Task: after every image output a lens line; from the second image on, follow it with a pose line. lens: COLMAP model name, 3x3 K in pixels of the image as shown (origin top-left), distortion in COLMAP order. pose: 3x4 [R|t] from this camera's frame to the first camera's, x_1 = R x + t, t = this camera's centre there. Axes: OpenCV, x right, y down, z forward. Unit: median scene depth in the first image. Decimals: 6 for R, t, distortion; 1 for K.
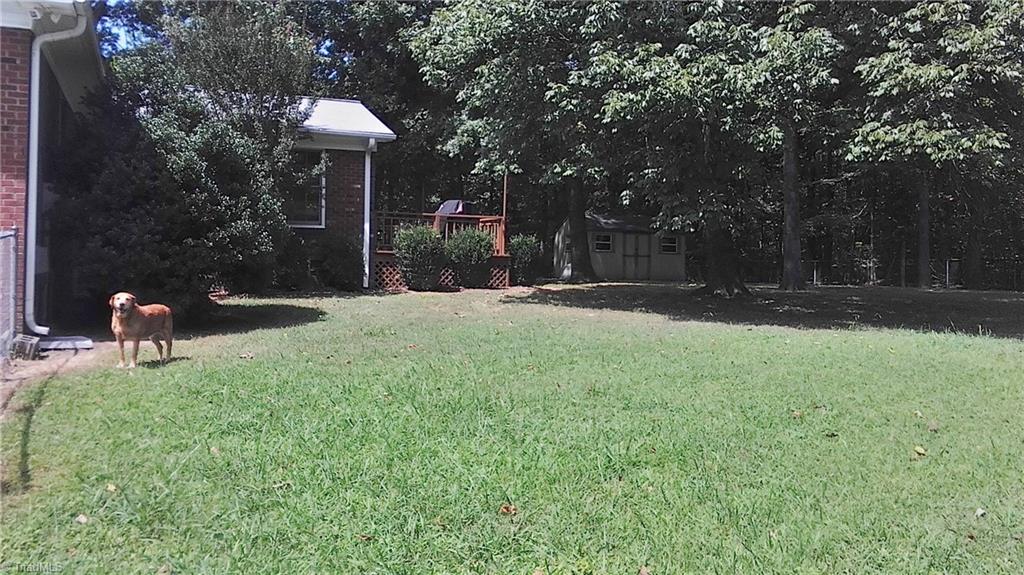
lens RADIAL K [[913.8, 0, 511.8], [0, 913.8, 285.6], [0, 0, 1]] dist [0.016169, 0.003578]
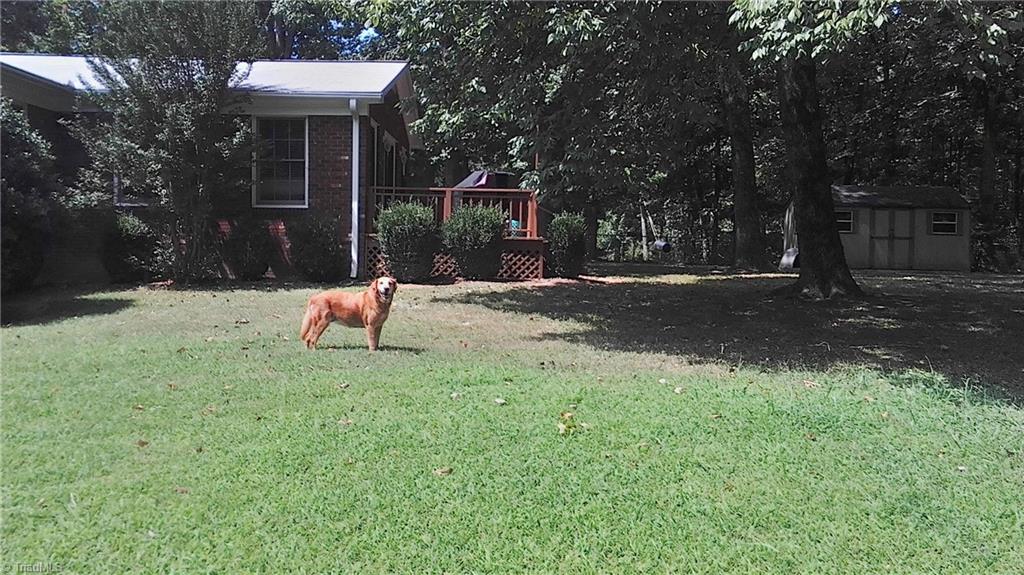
lens RADIAL K [[913.8, 0, 511.6], [0, 913.8, 288.3], [0, 0, 1]] dist [0.016169, 0.003578]
pose [[0.885028, 0.019072, -0.465147, 0.349868], [-0.010176, 0.999714, 0.021628, -0.007567], [0.465427, -0.014408, 0.884969, 0.308324]]
